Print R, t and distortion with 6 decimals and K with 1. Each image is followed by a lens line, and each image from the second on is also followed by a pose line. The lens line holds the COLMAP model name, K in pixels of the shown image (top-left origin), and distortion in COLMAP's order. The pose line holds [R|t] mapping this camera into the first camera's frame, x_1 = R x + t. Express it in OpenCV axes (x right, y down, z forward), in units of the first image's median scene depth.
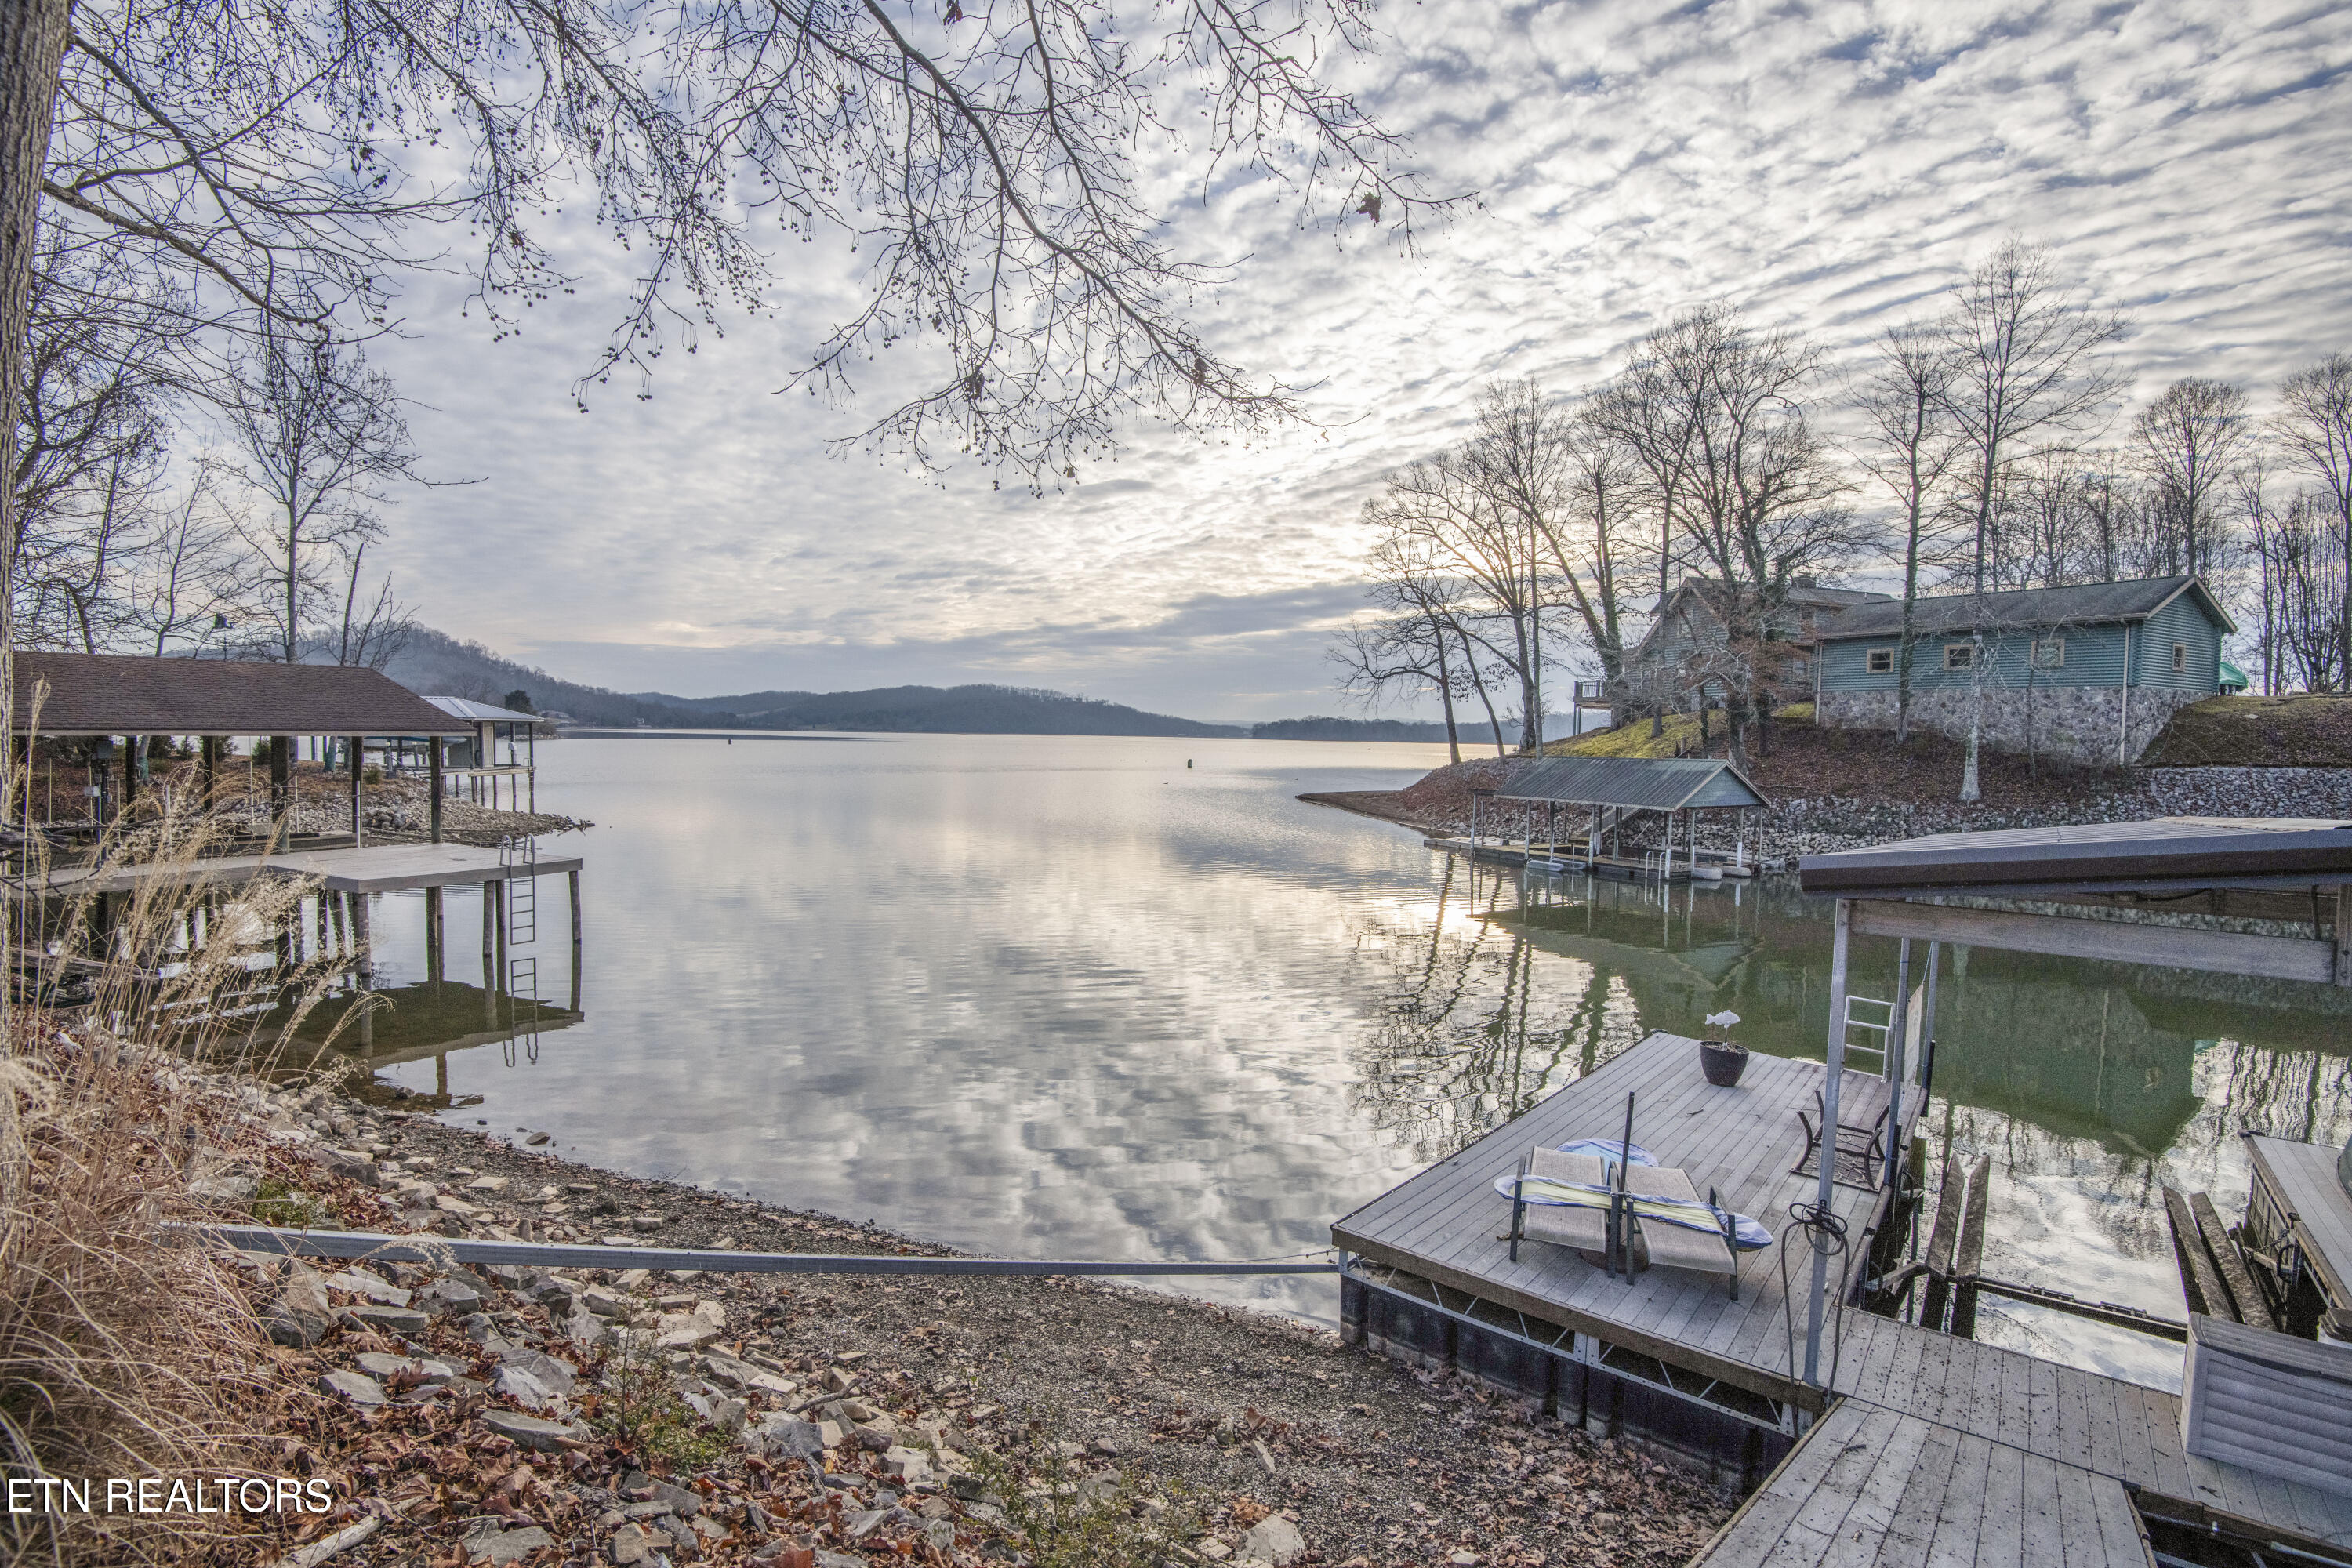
lens RADIAL K [[1083.8, 0, 1170.7], [0, 1083.8, 780.0], [0, 0, 1]] dist [-0.032137, -0.008643]
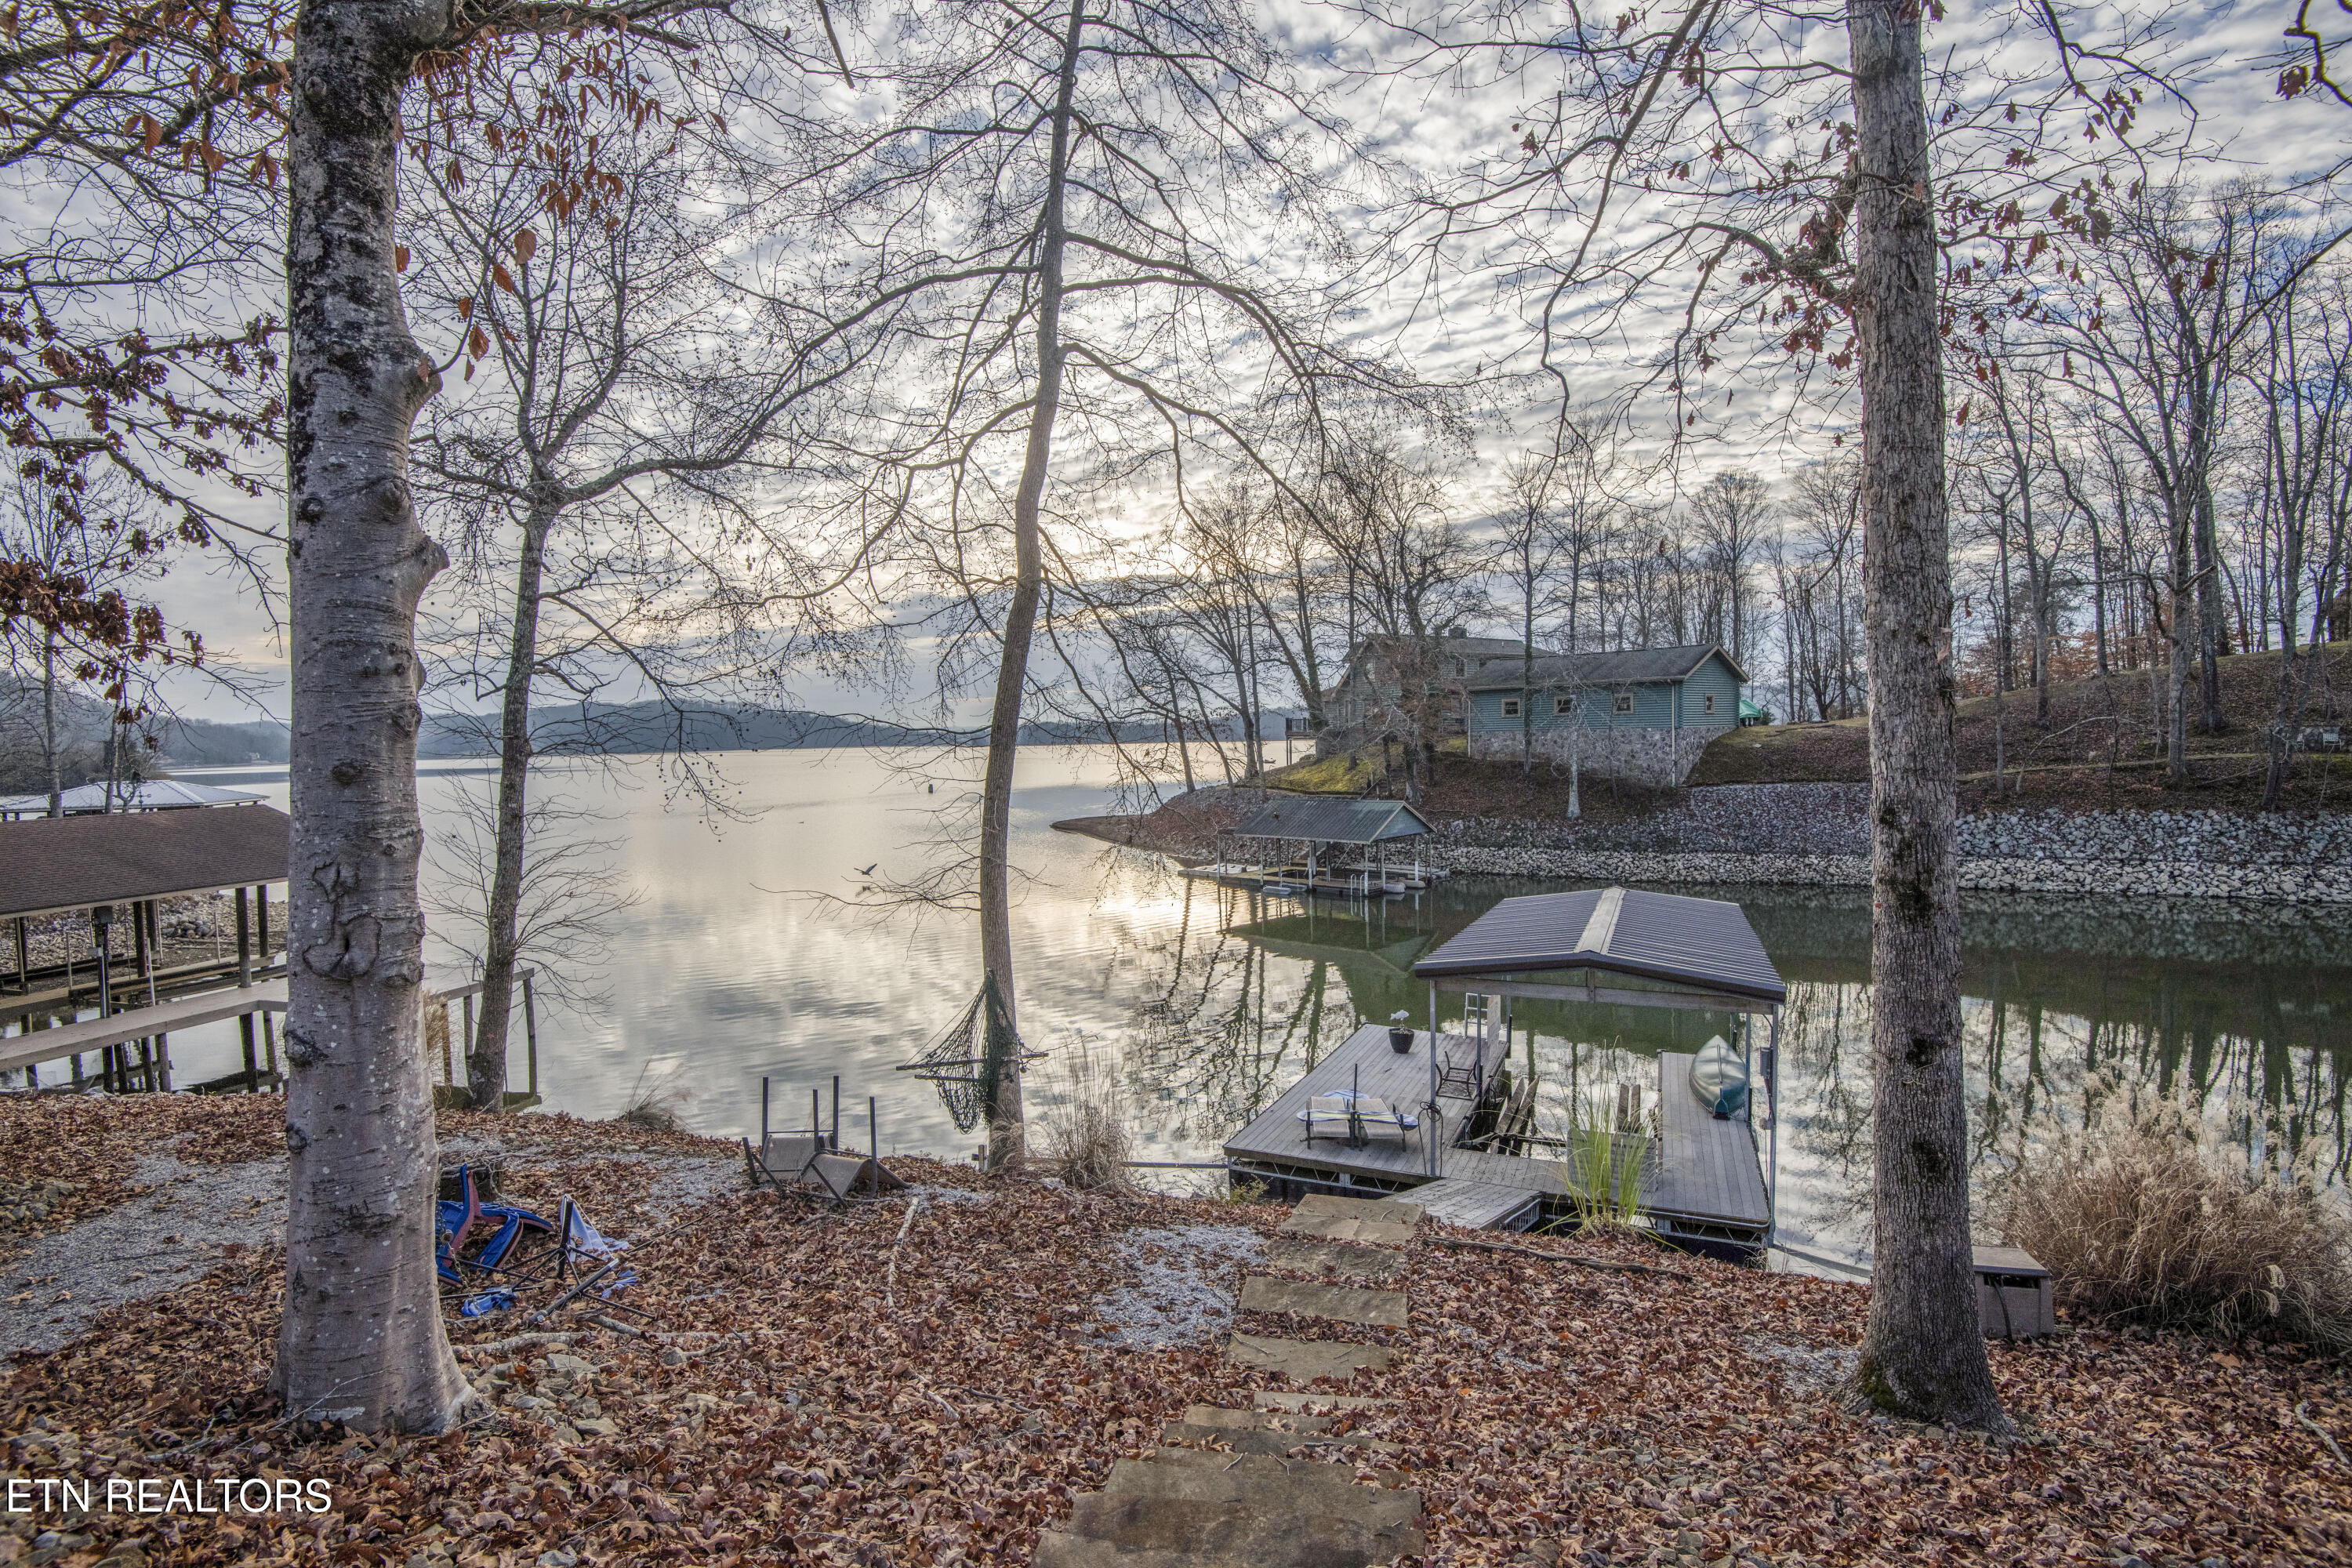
lens RADIAL K [[1083.8, 0, 1182.4], [0, 1083.8, 782.1], [0, 0, 1]] dist [-0.032137, -0.008643]
pose [[0.963067, -0.050061, 0.264566, -0.064720], [0.050054, 0.998724, 0.006772, -0.043762], [-0.264567, 0.006720, 0.964344, -0.143553]]
